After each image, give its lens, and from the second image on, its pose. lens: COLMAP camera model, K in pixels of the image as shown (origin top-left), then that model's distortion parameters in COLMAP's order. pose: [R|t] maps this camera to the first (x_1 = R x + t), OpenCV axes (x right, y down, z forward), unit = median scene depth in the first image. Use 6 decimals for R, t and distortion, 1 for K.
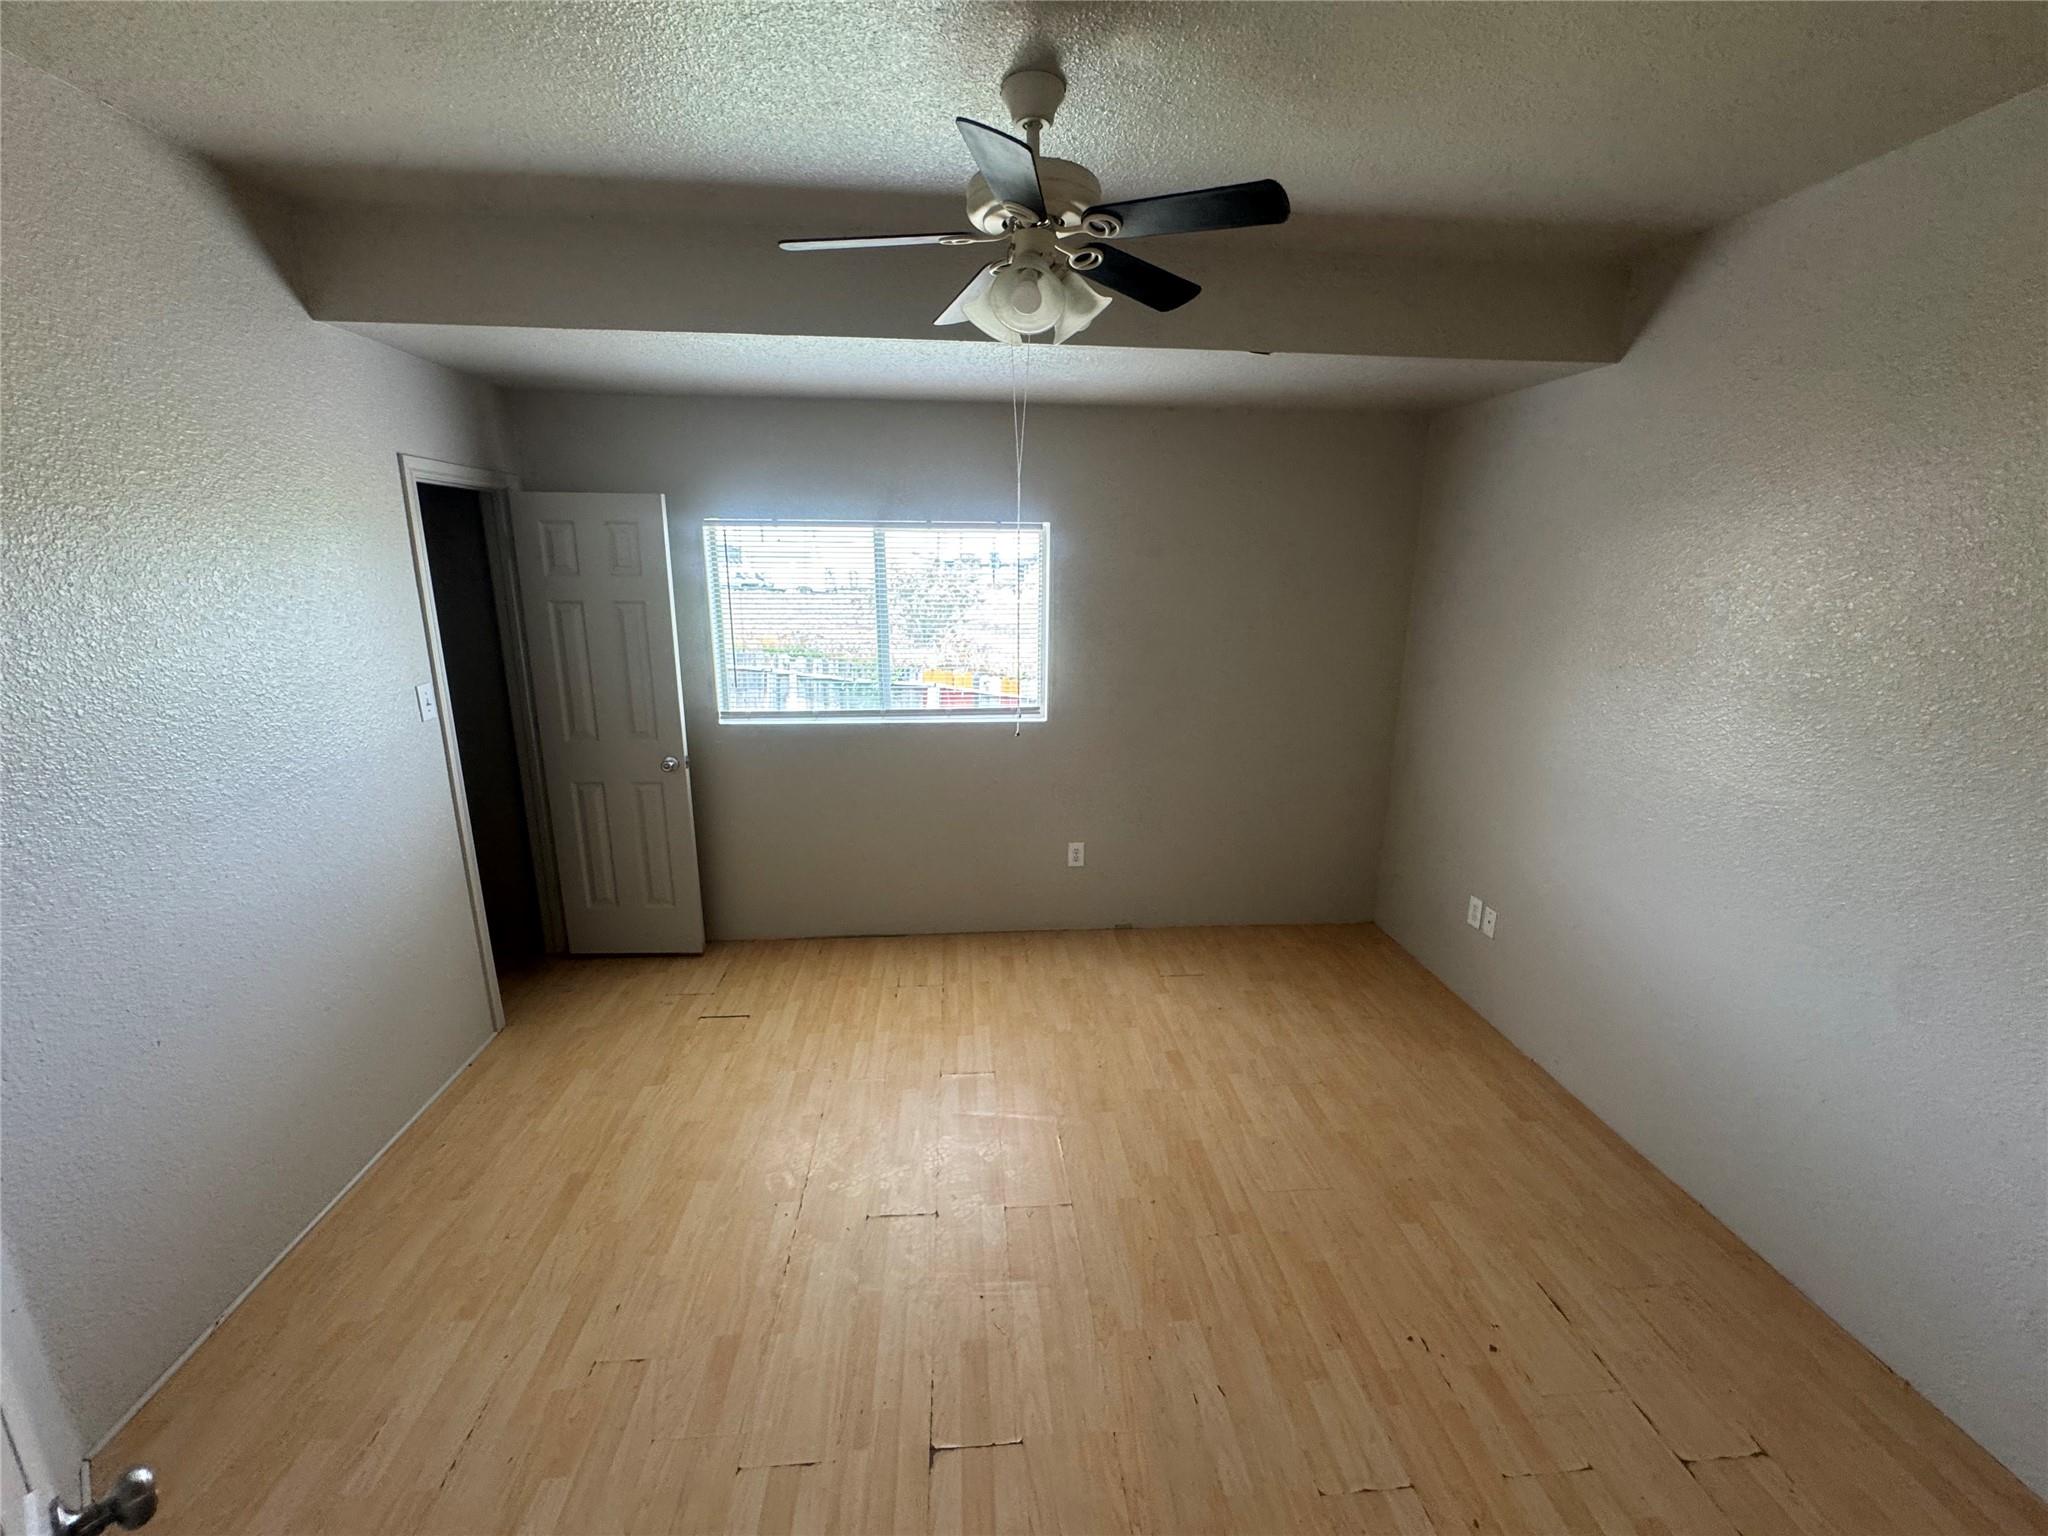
lens RADIAL K [[822.6, 0, 1019.3], [0, 822.6, 769.3], [0, 0, 1]] dist [-0.003384, -0.000180]
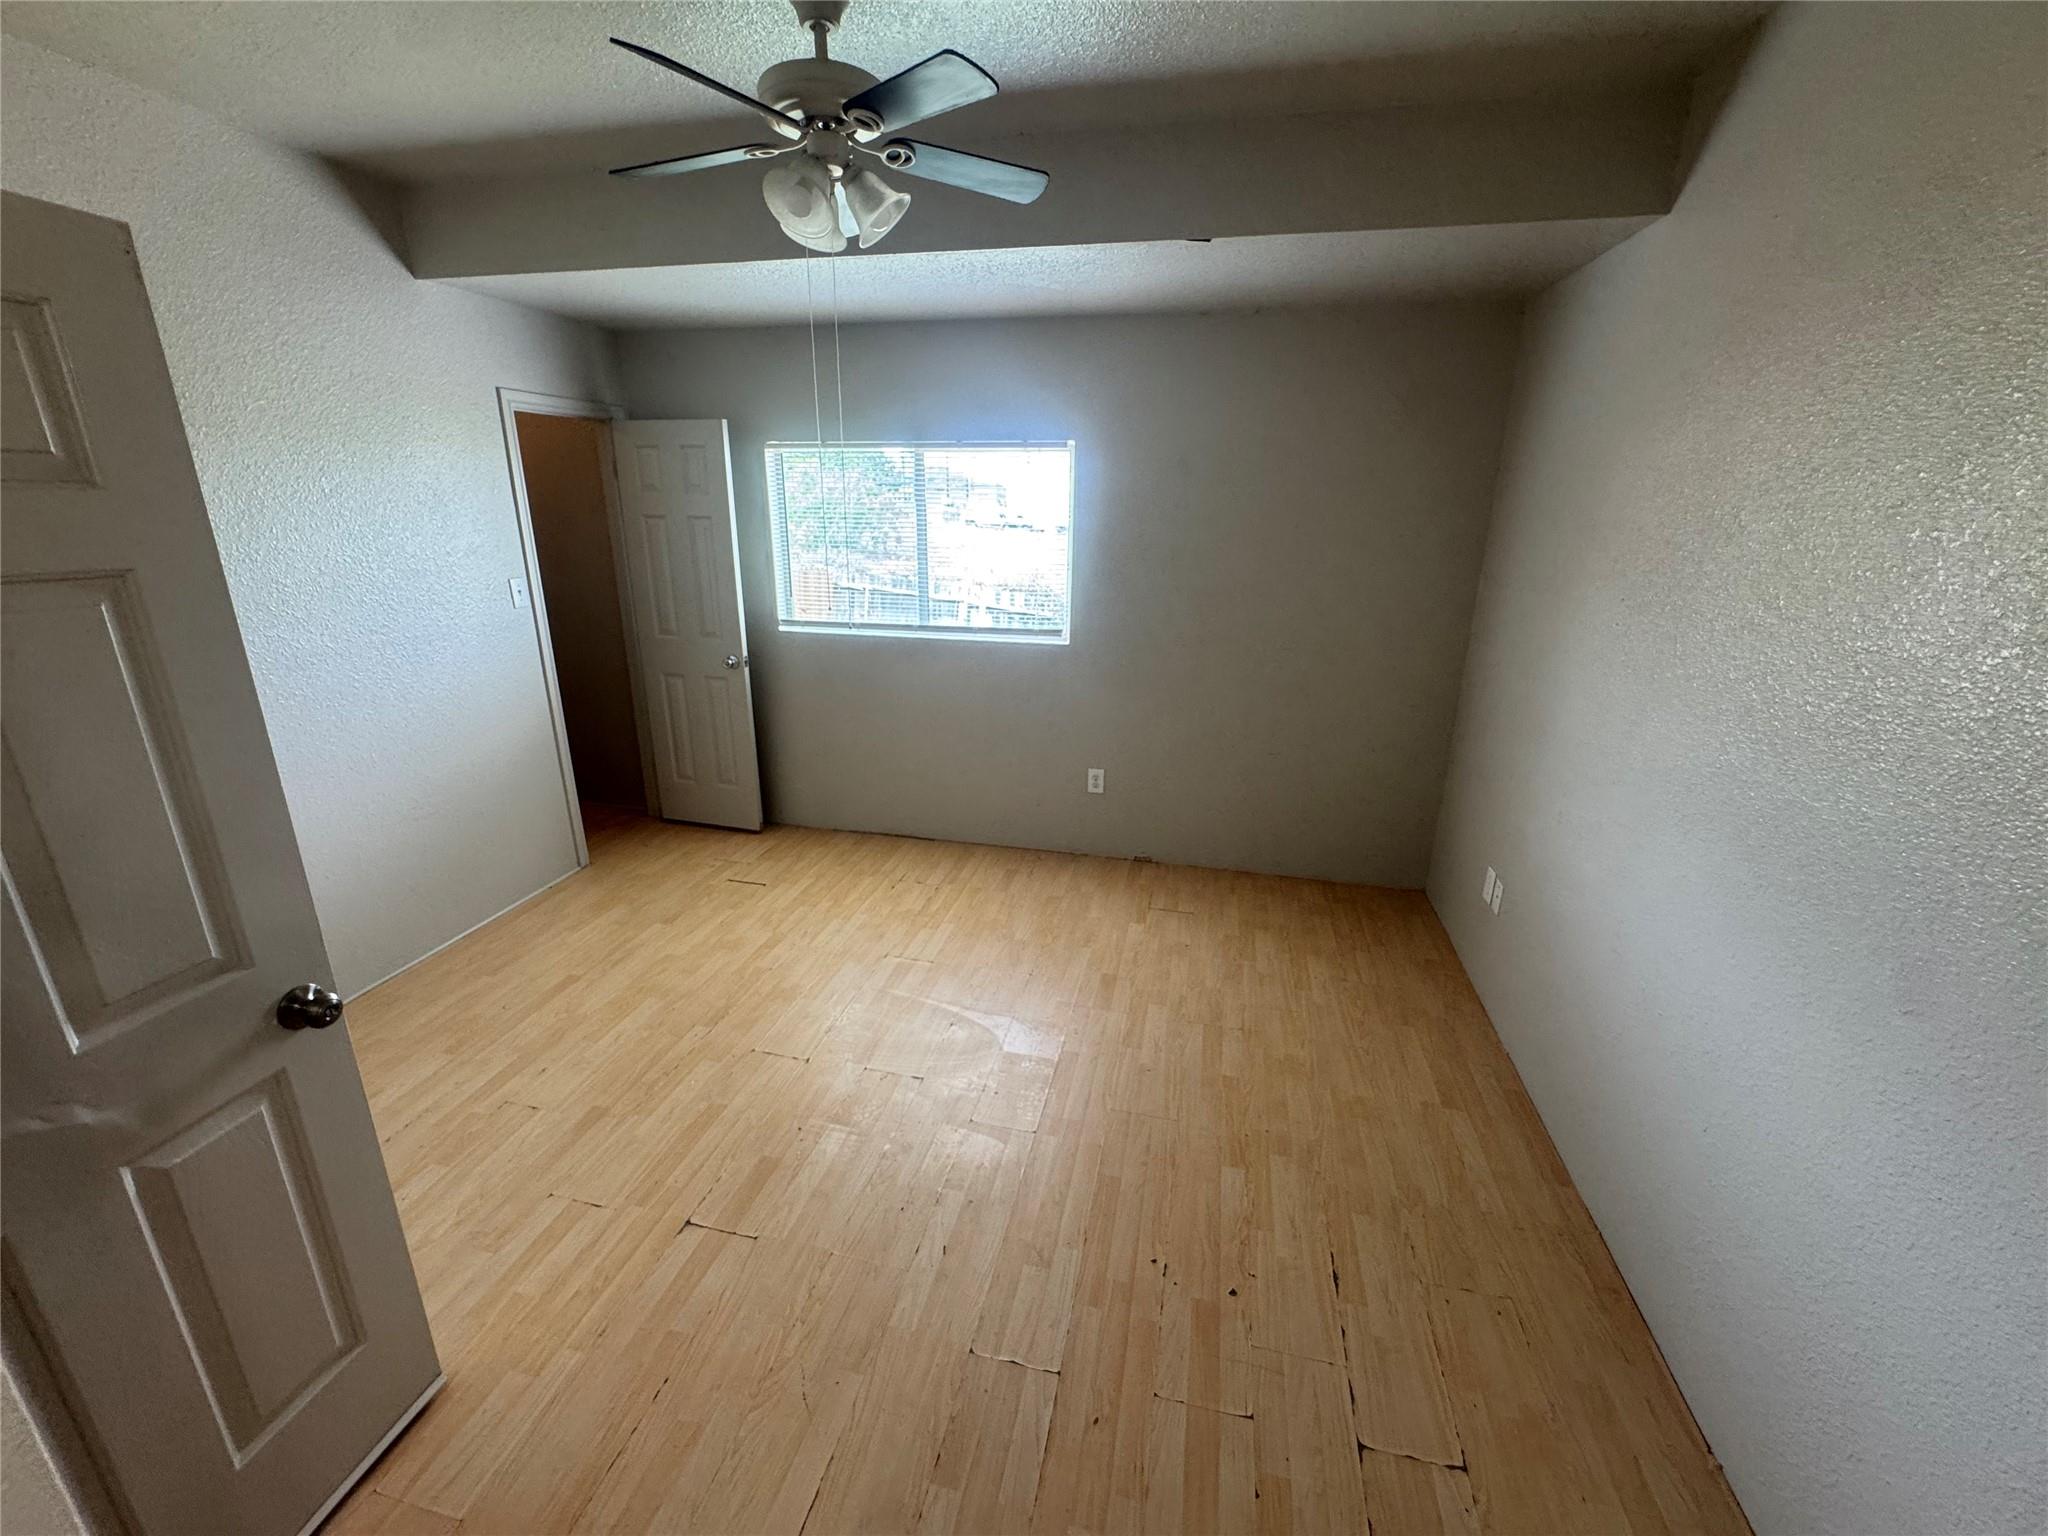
lens RADIAL K [[822.6, 0, 1013.4], [0, 822.6, 767.3], [0, 0, 1]] dist [-0.003384, -0.000180]
pose [[0.950853, 0.097932, -0.293748, 0.320054], [-0.078996, 0.993998, 0.075681, 0.023377], [0.299397, -0.048756, 0.952882, 0.019500]]
